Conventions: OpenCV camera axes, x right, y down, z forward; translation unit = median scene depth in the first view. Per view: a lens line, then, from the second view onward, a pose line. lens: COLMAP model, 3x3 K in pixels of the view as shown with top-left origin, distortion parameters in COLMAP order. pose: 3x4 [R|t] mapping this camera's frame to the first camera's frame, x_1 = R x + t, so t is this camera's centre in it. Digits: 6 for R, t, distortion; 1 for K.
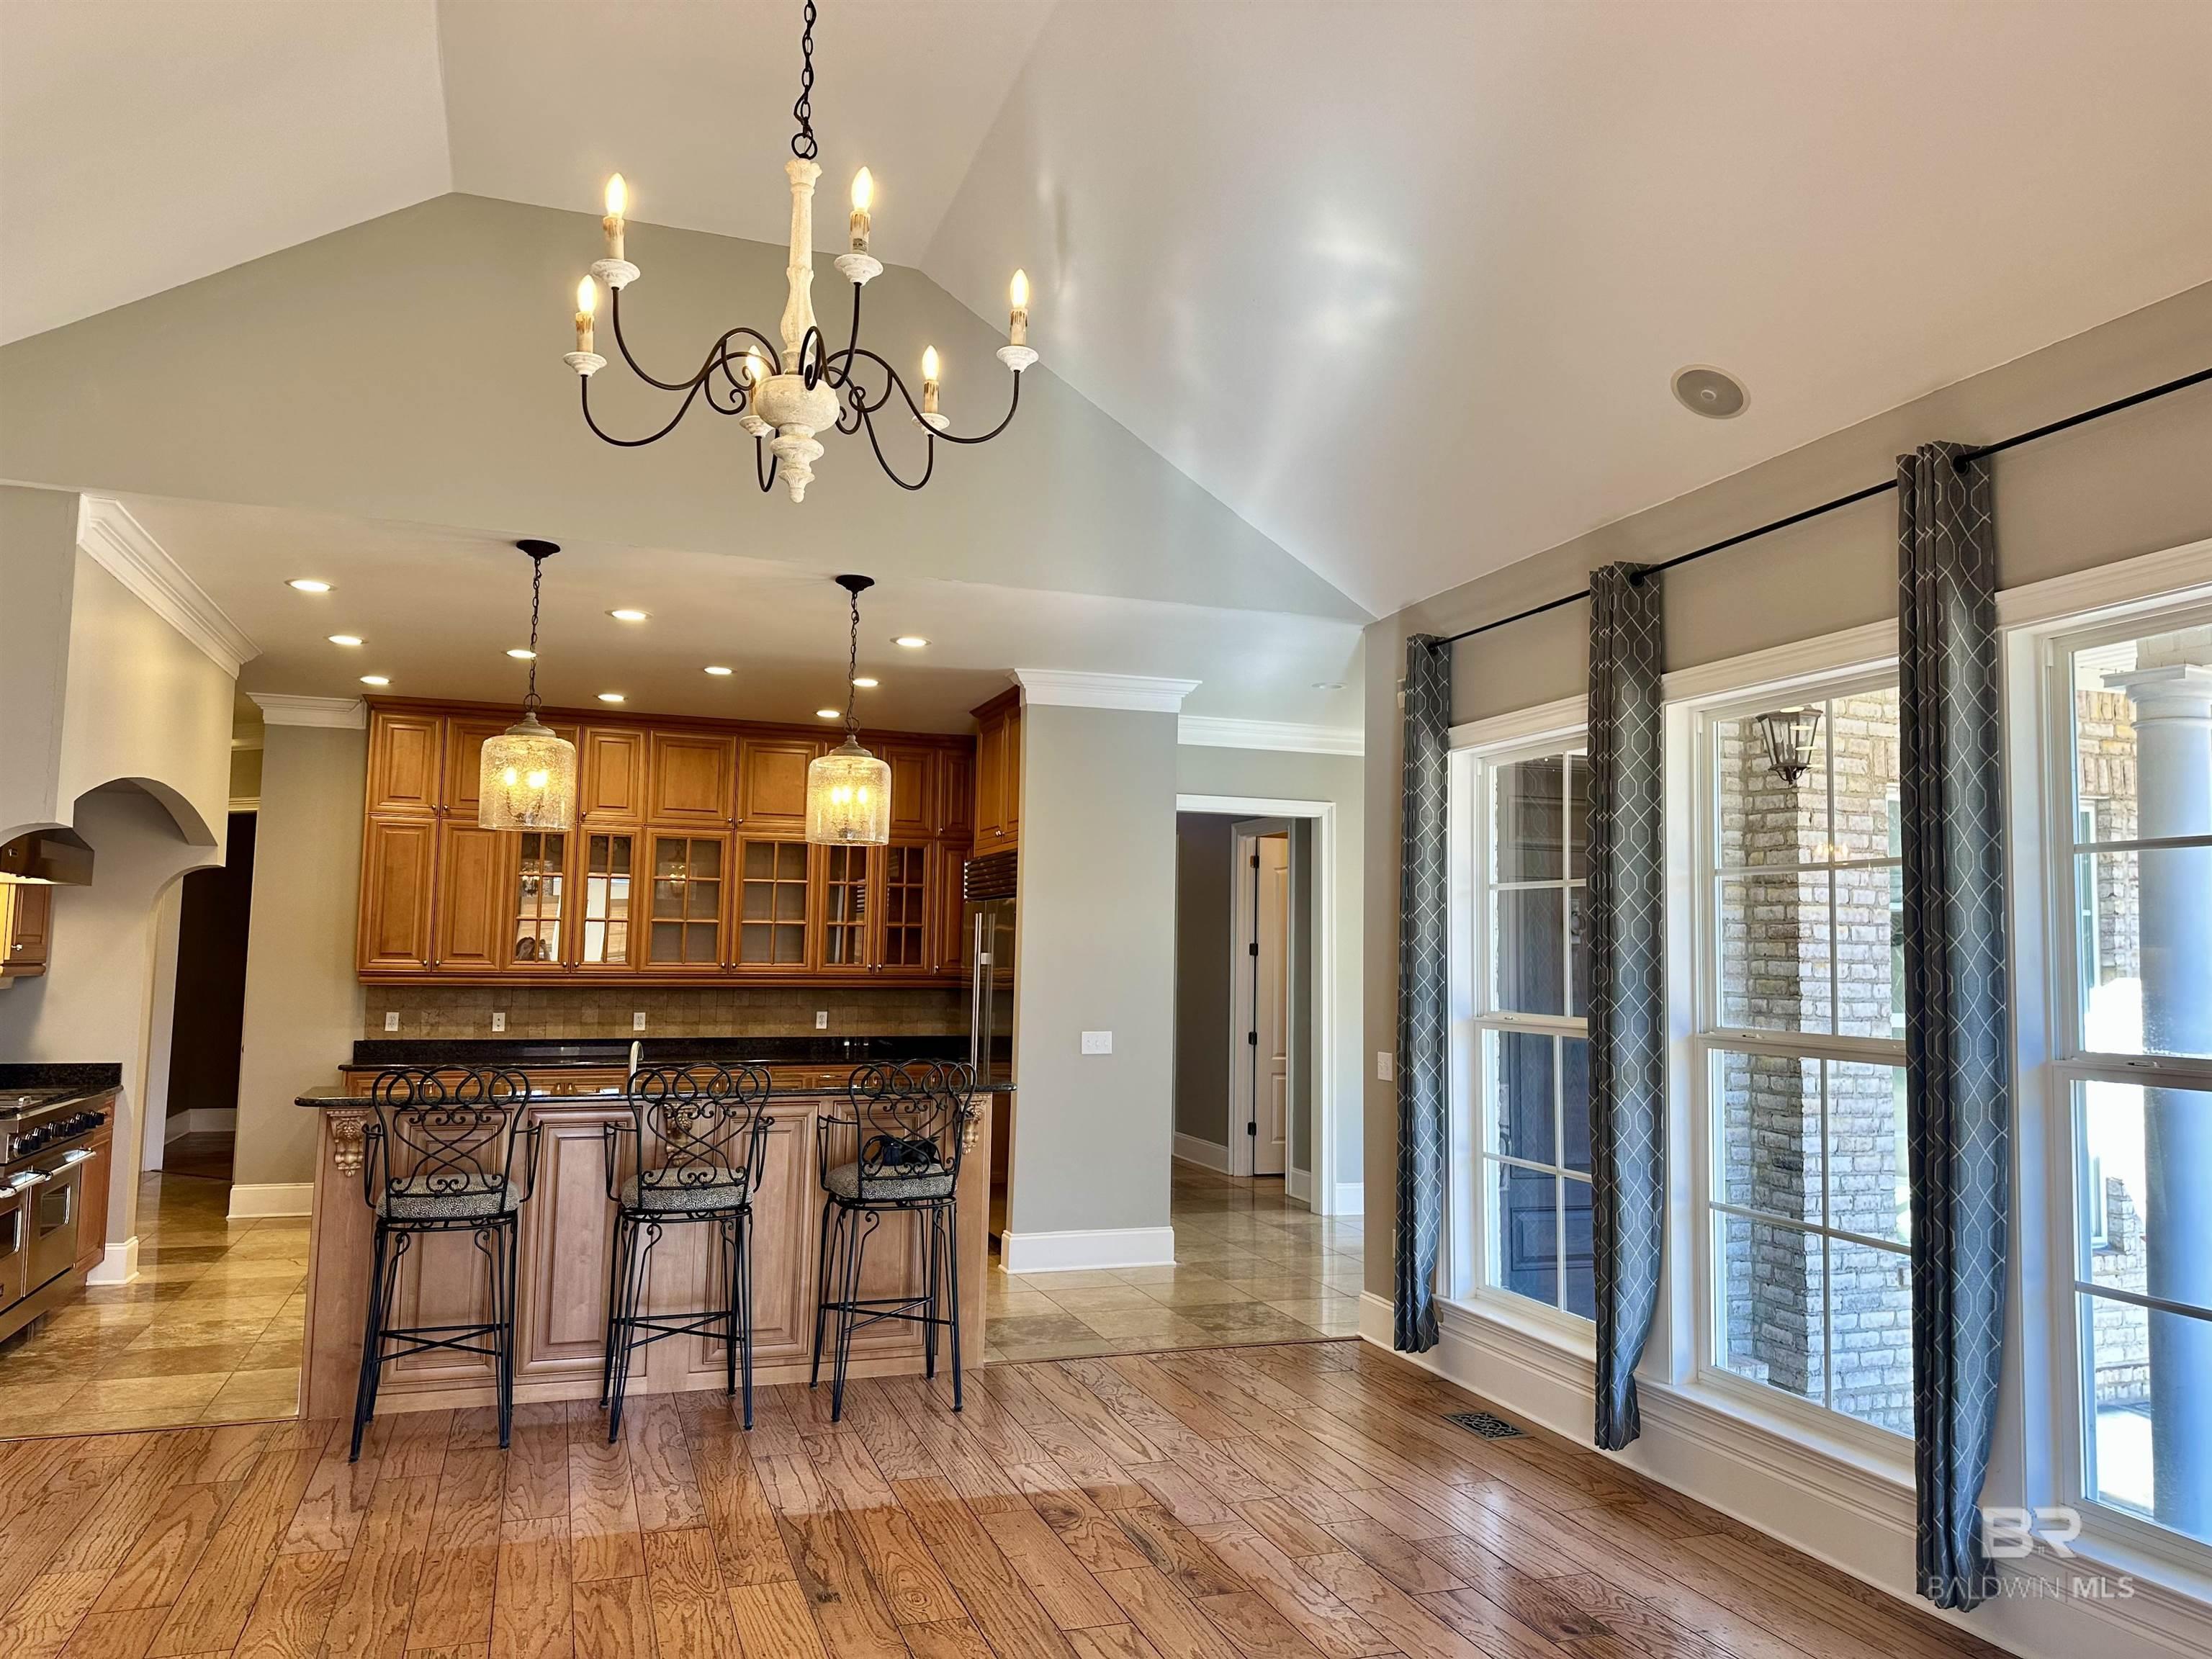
lens RADIAL K [[1550.0, 0, 1119.2], [0, 1550.0, 815.5], [0, 0, 1]] dist [0.091143, -0.109852]
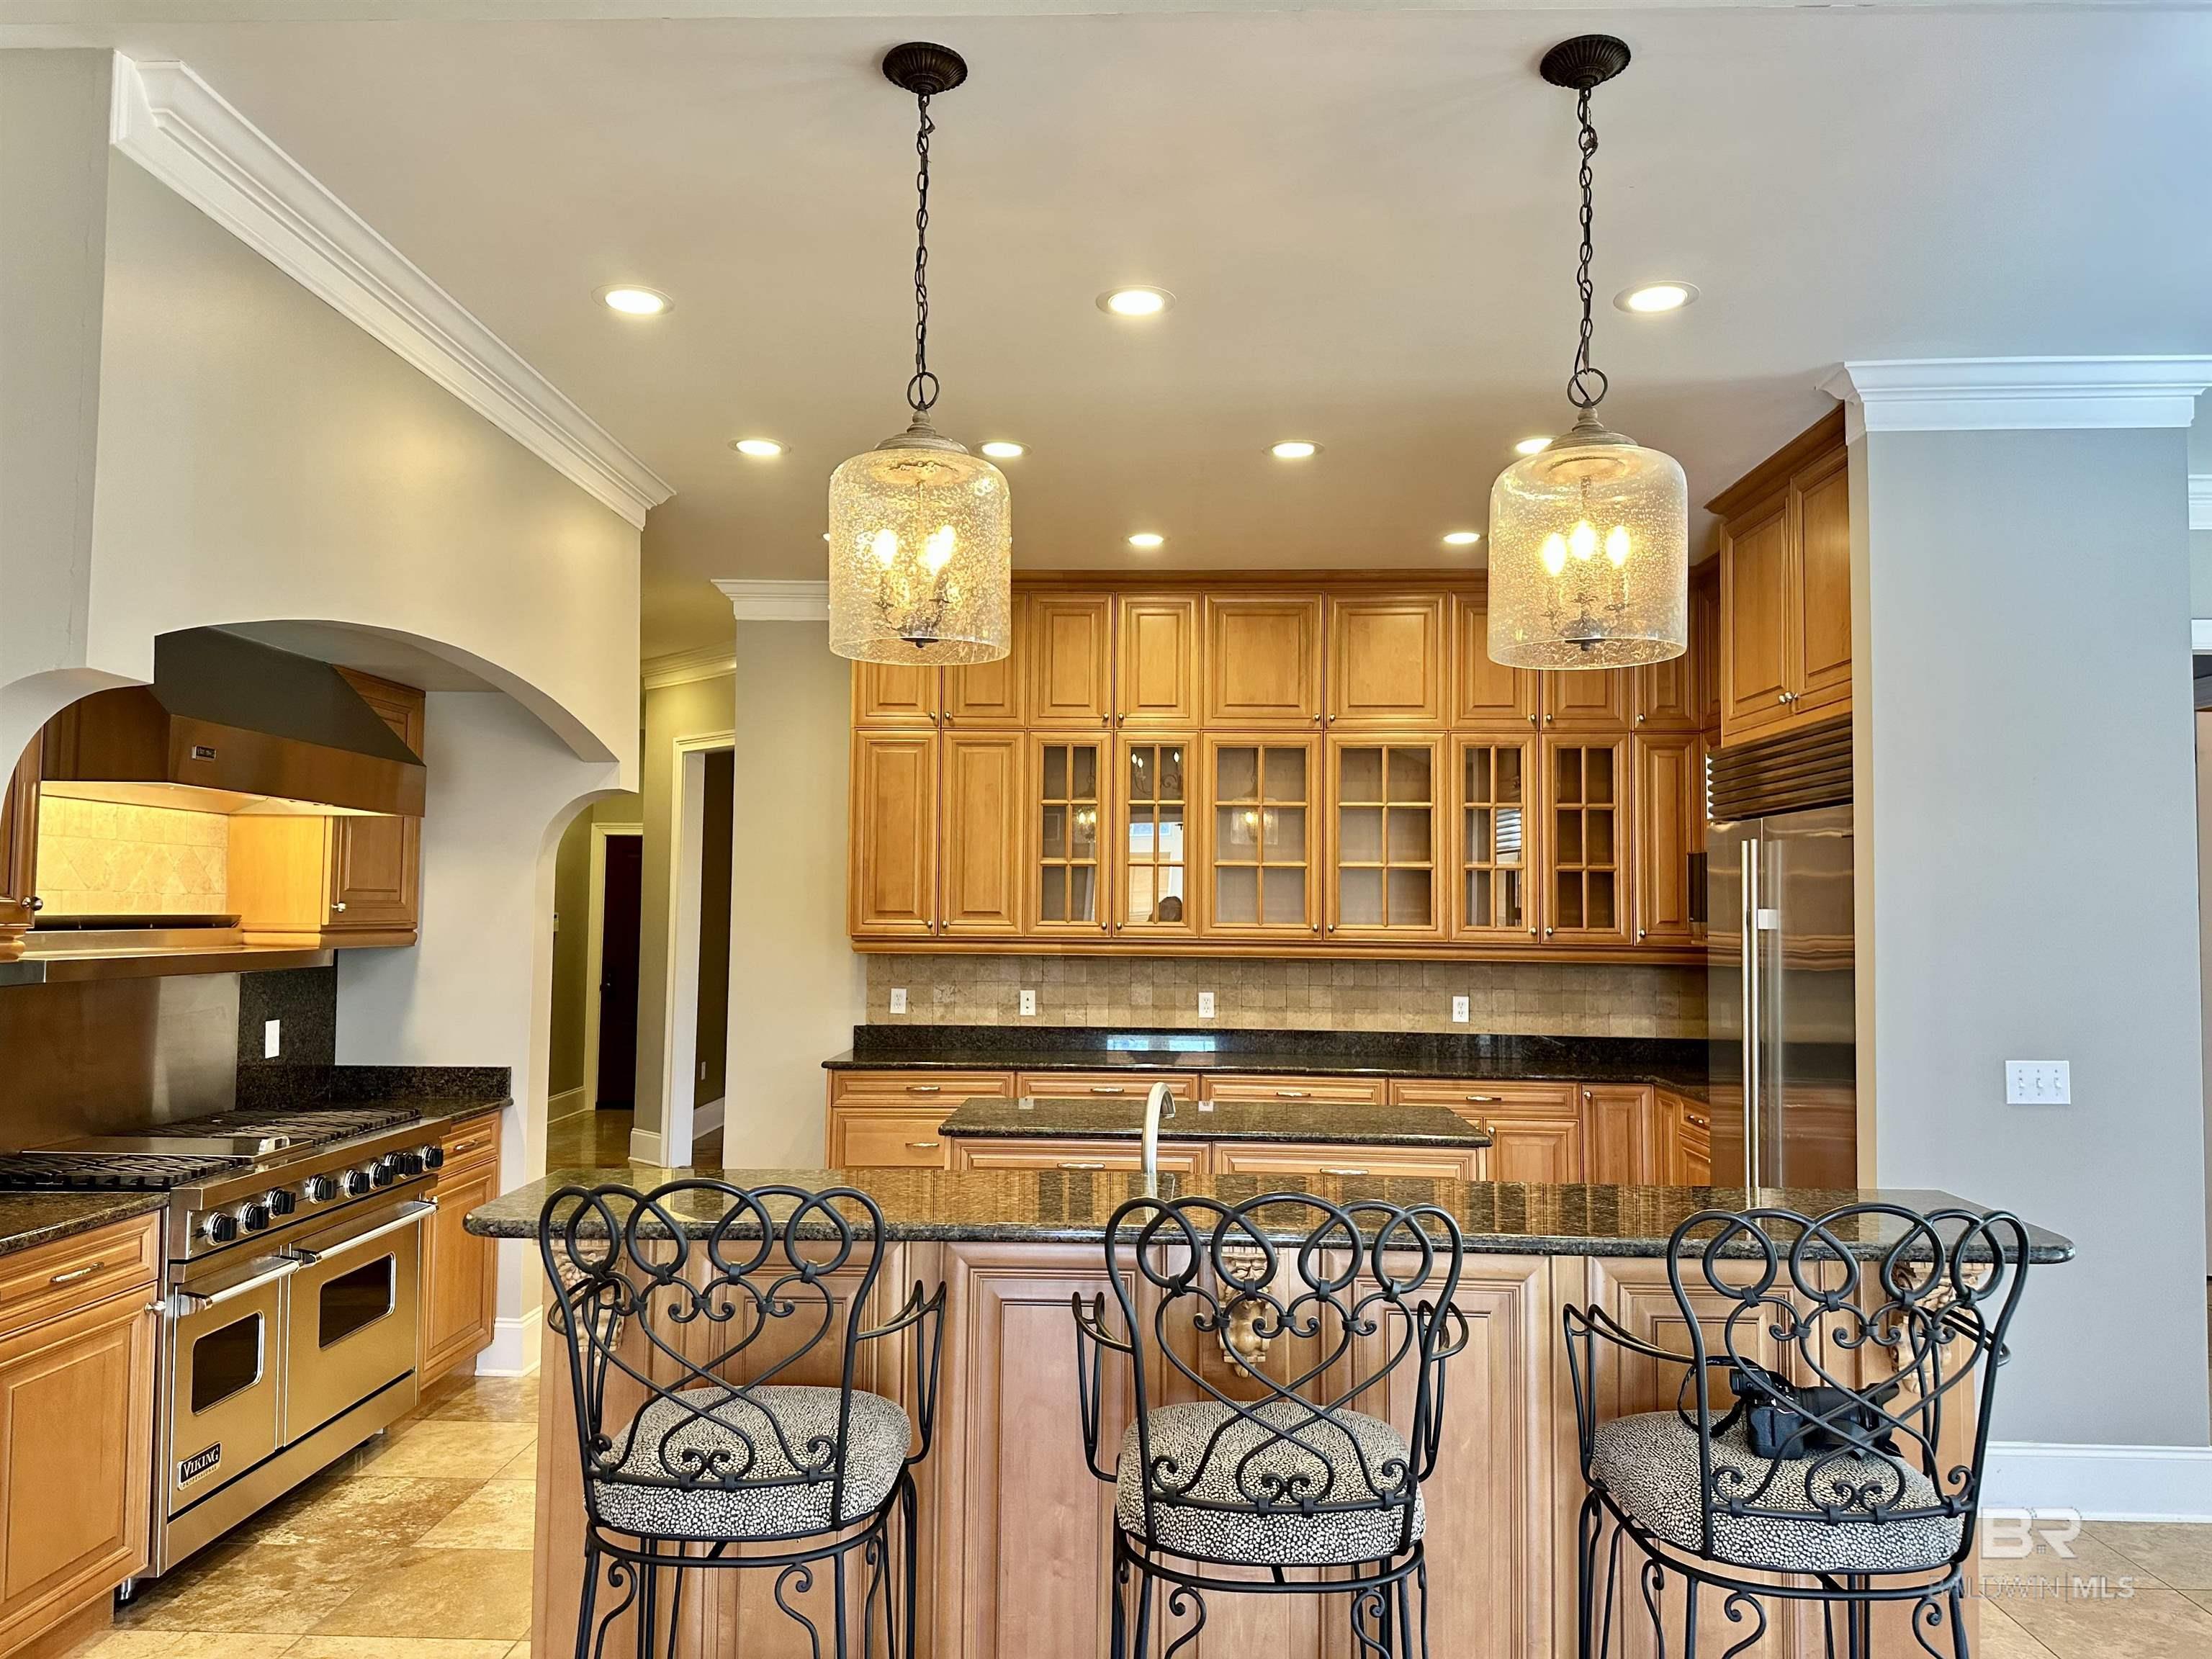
lens RADIAL K [[1550.0, 0, 1103.2], [0, 1550.0, 813.4], [0, 0, 1]] dist [0.091143, -0.109852]
pose [[0.928322, -0.029252, -0.370625, -0.086435], [0.038299, 0.999120, 0.017074, 0.030572], [0.369799, -0.030045, 0.928626, 0.333787]]
